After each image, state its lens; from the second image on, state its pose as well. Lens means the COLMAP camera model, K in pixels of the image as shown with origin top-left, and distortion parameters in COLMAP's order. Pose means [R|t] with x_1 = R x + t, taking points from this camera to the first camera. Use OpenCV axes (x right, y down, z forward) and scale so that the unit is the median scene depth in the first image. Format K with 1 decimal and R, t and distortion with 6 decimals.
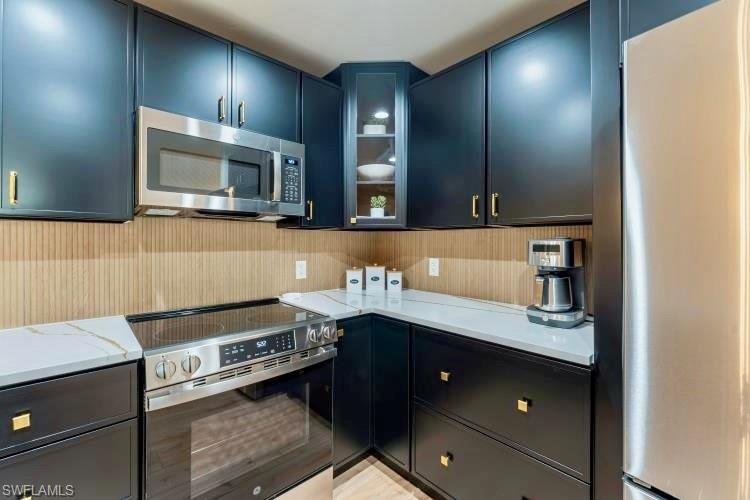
lens RADIAL K [[314.5, 0, 370.7], [0, 314.5, 246.9], [0, 0, 1]] dist [-0.002845, 0.000000]
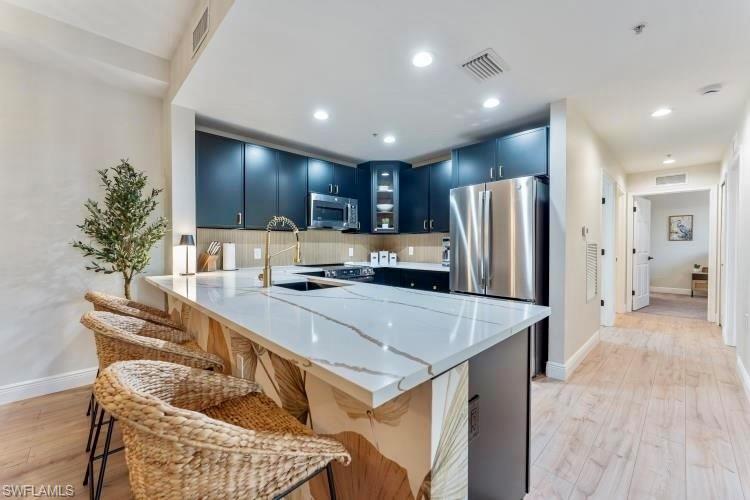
lens RADIAL K [[301.8, 0, 370.9], [0, 301.8, 250.7], [0, 0, 1]] dist [0.000458, -0.000652]
pose [[0.999564, -0.003675, 0.029302, -0.152574], [0.003656, 0.999993, 0.000694, 0.066101], [-0.029304, -0.000586, 0.999570, -1.192646]]
